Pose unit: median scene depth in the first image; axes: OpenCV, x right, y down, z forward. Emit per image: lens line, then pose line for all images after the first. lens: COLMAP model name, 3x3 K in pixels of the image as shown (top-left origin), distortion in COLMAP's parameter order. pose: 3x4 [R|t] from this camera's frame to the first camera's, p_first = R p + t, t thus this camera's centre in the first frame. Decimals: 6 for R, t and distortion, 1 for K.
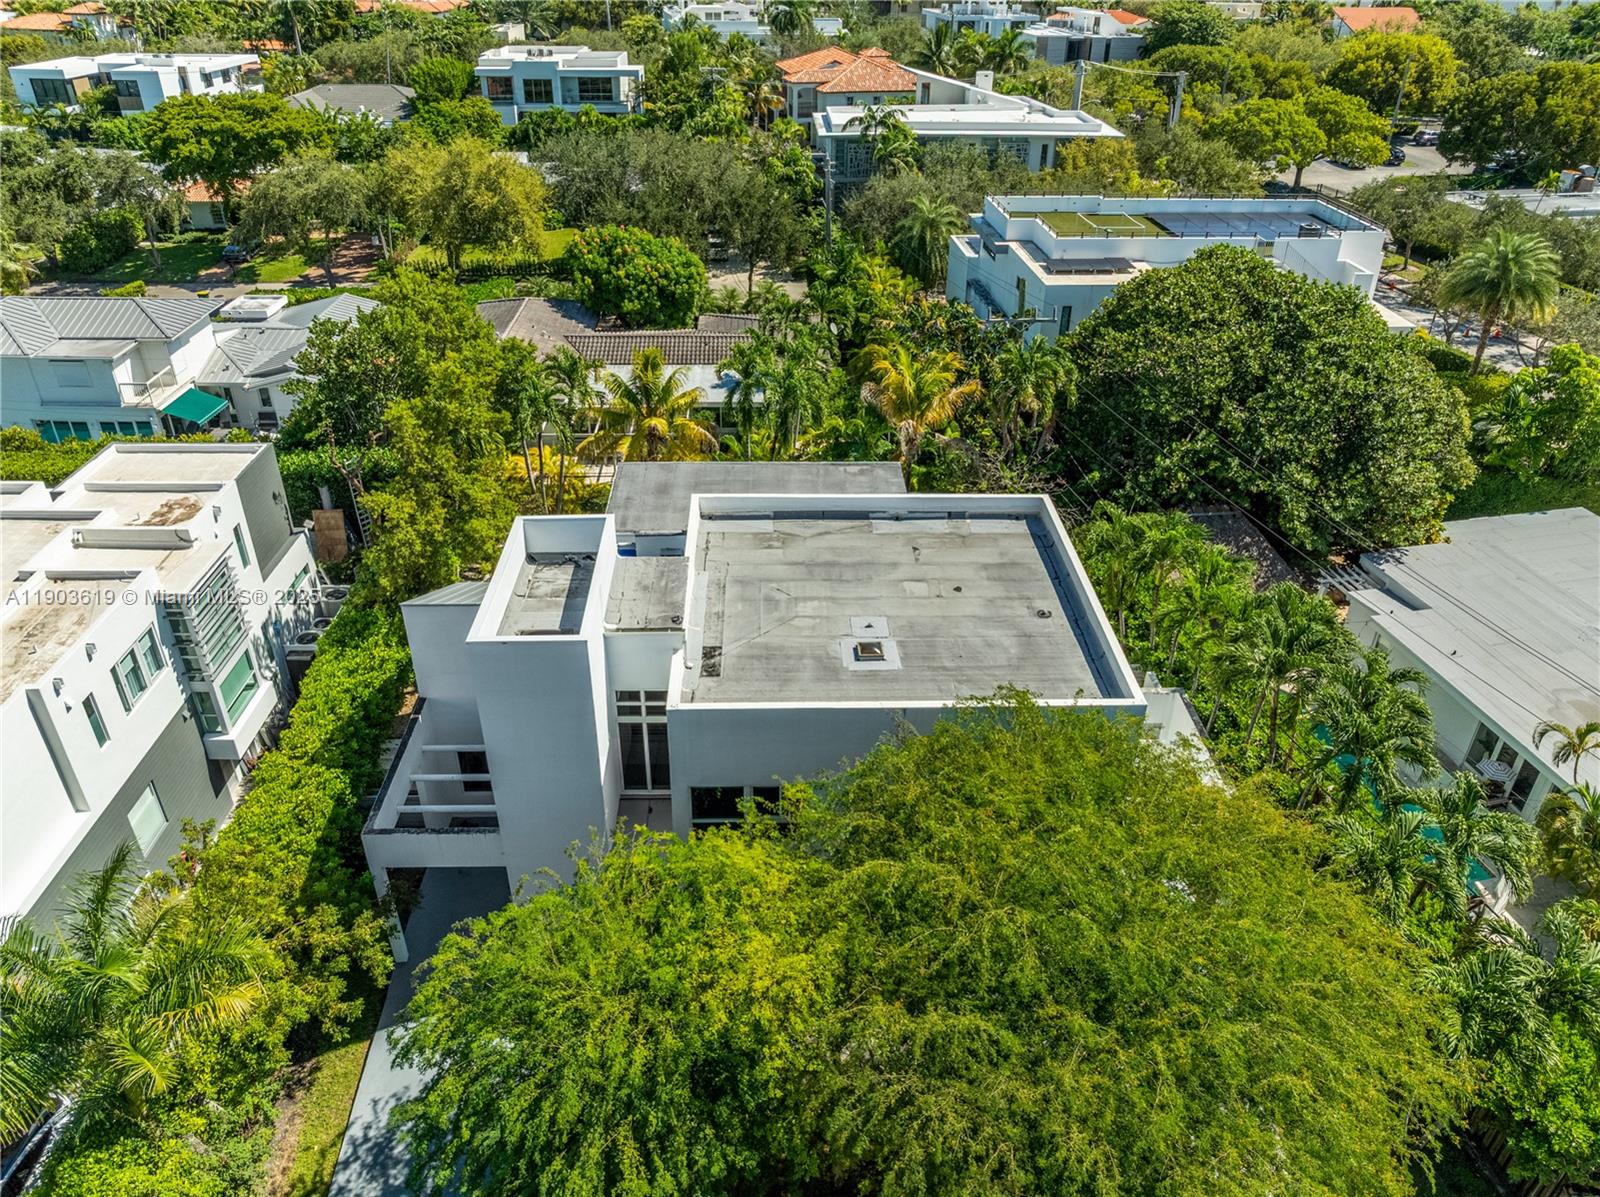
lens RADIAL K [[1131.0, 0, 800.0], [0, 1131.0, 598.5], [0, 0, 1]] dist [-0.055692, 0.034254]
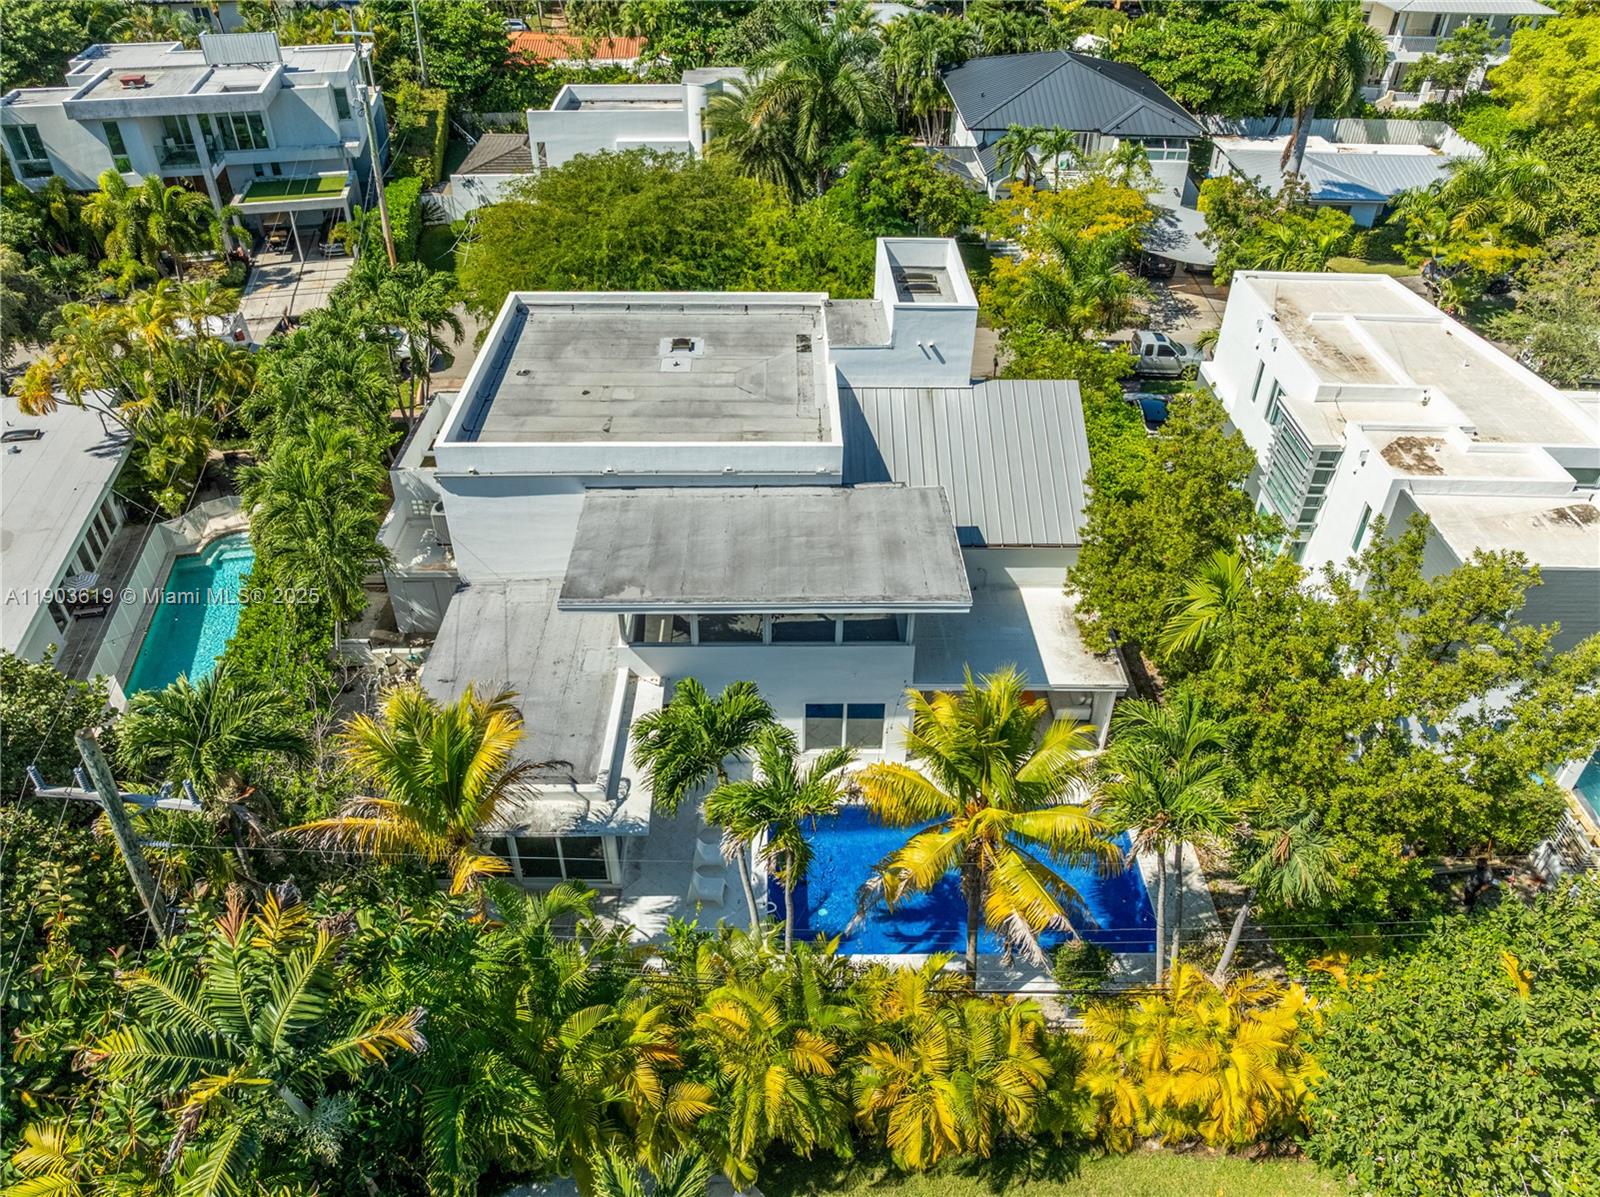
lens RADIAL K [[1131.0, 0, 800.0], [0, 1131.0, 598.5], [0, 0, 1]] dist [-0.055692, 0.034254]
pose [[-0.999708, -0.023793, -0.004322, -0.073559], [-0.012568, 0.358518, 0.933438, -1.041187], [-0.020660, 0.933219, -0.358713, 1.709368]]
